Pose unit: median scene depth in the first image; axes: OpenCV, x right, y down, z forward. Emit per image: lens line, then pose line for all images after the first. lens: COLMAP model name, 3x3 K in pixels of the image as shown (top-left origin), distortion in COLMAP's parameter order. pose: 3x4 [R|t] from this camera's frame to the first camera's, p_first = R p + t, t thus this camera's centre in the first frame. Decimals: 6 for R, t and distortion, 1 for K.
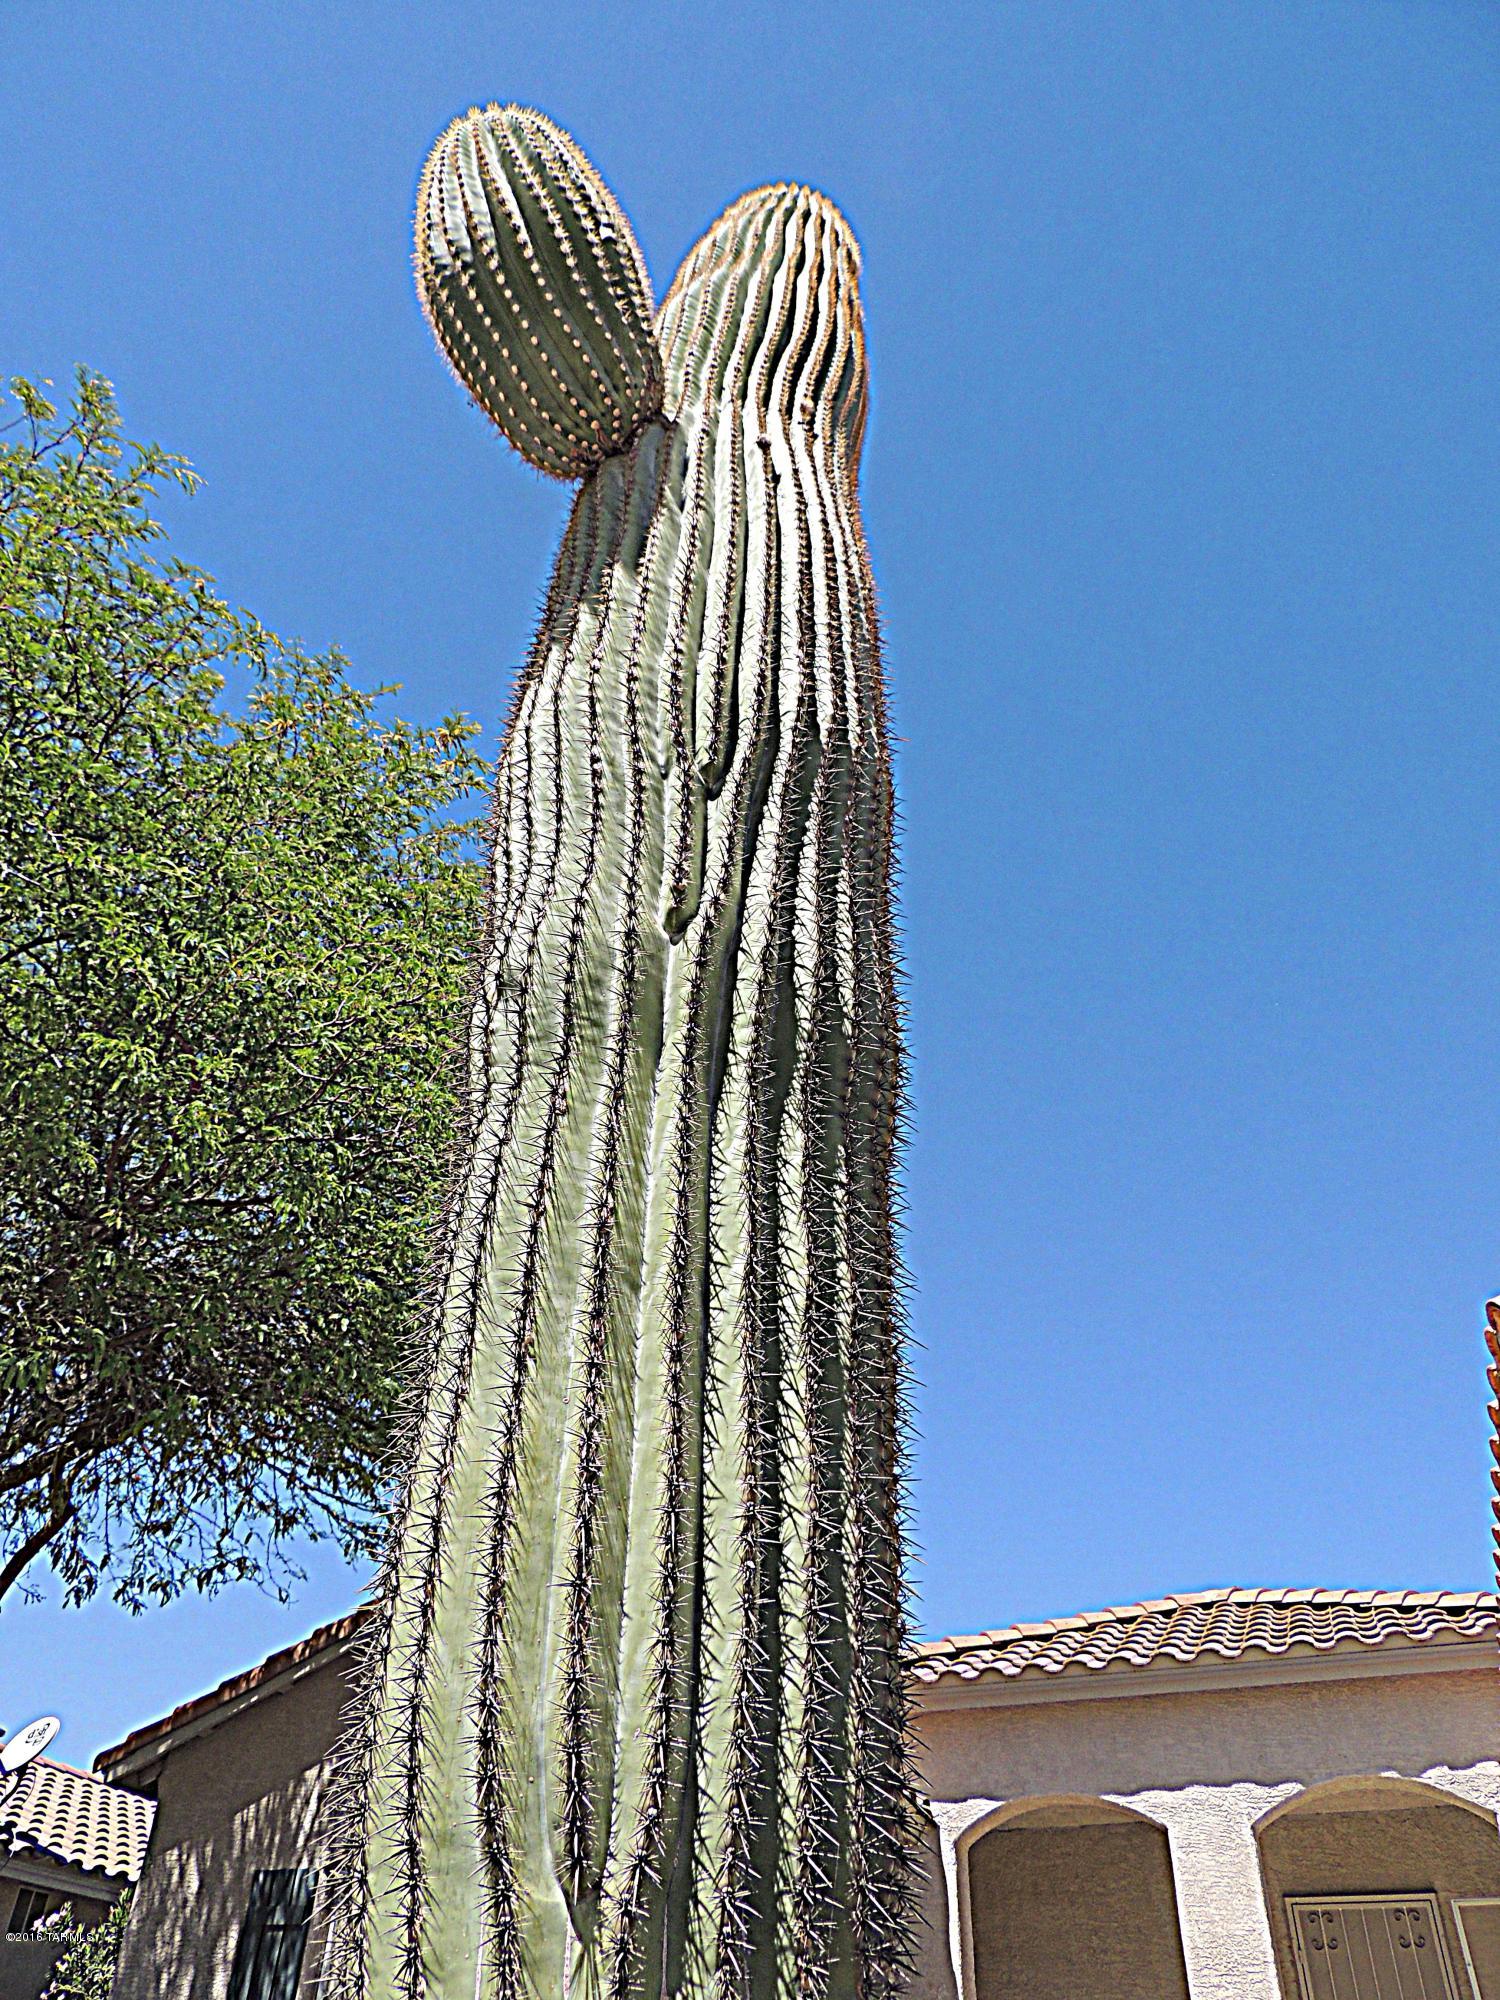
lens RADIAL K [[1433.9, 0, 750.0], [0, 1433.9, 1000.0], [0, 0, 1]] dist [-0.008944, -0.003051]
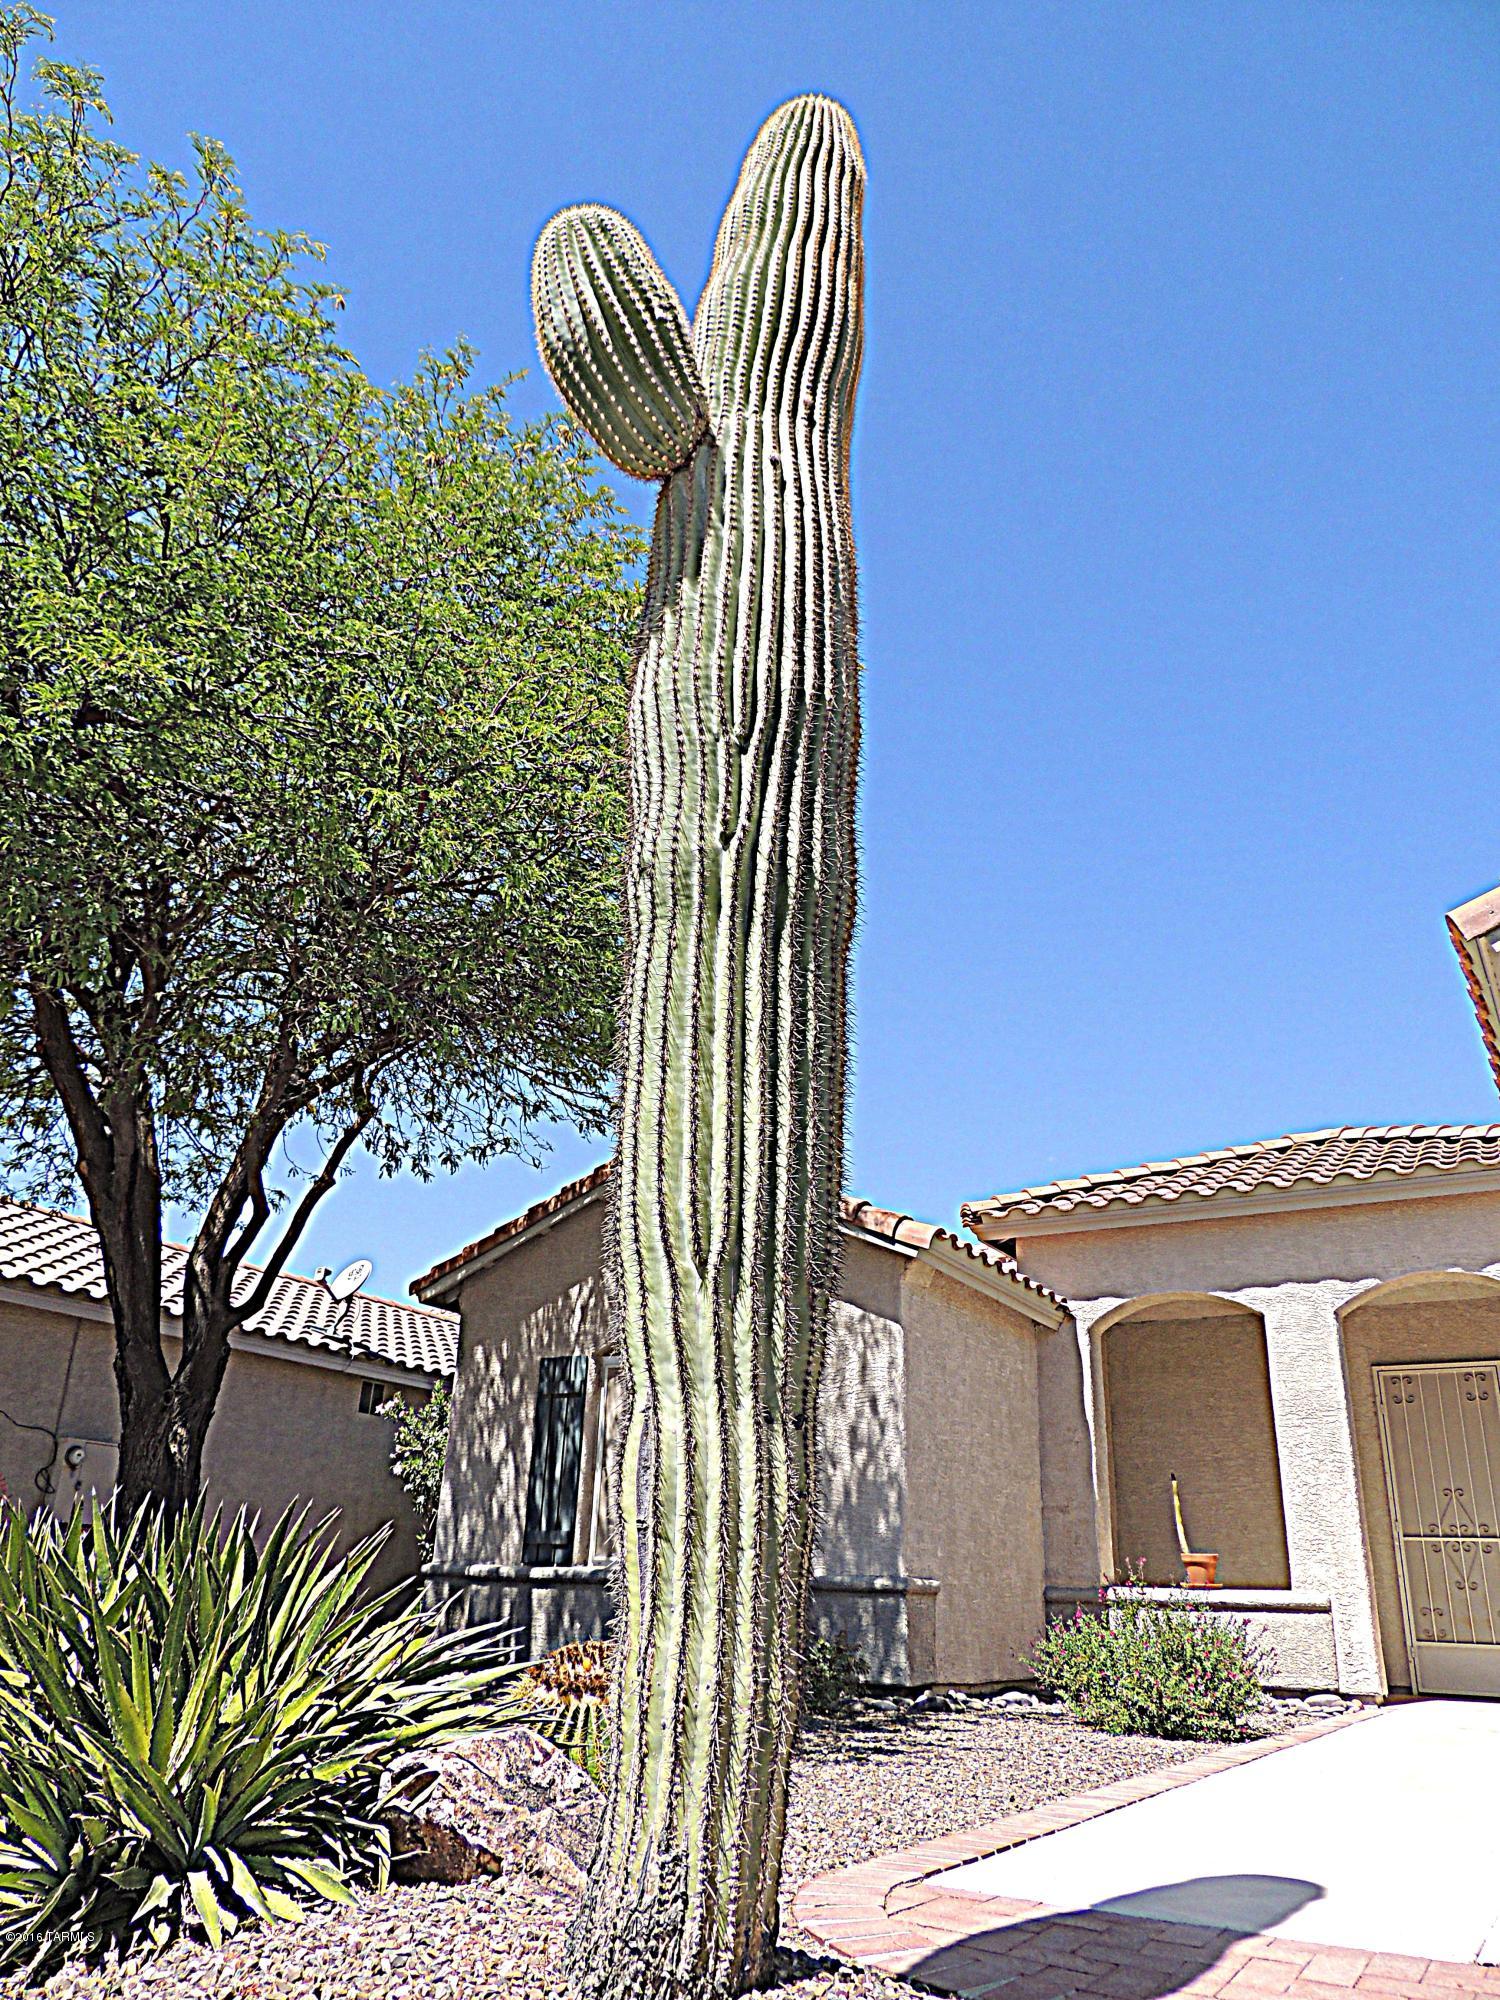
lens RADIAL K [[1433.9, 0, 750.0], [0, 1433.9, 1000.0], [0, 0, 1]] dist [-0.008944, -0.003051]
pose [[0.989992, -0.050183, -0.131903, 0.203713], [0.085811, 0.956065, 0.280313, -0.346558], [0.112041, -0.288826, 0.950803, -0.814418]]
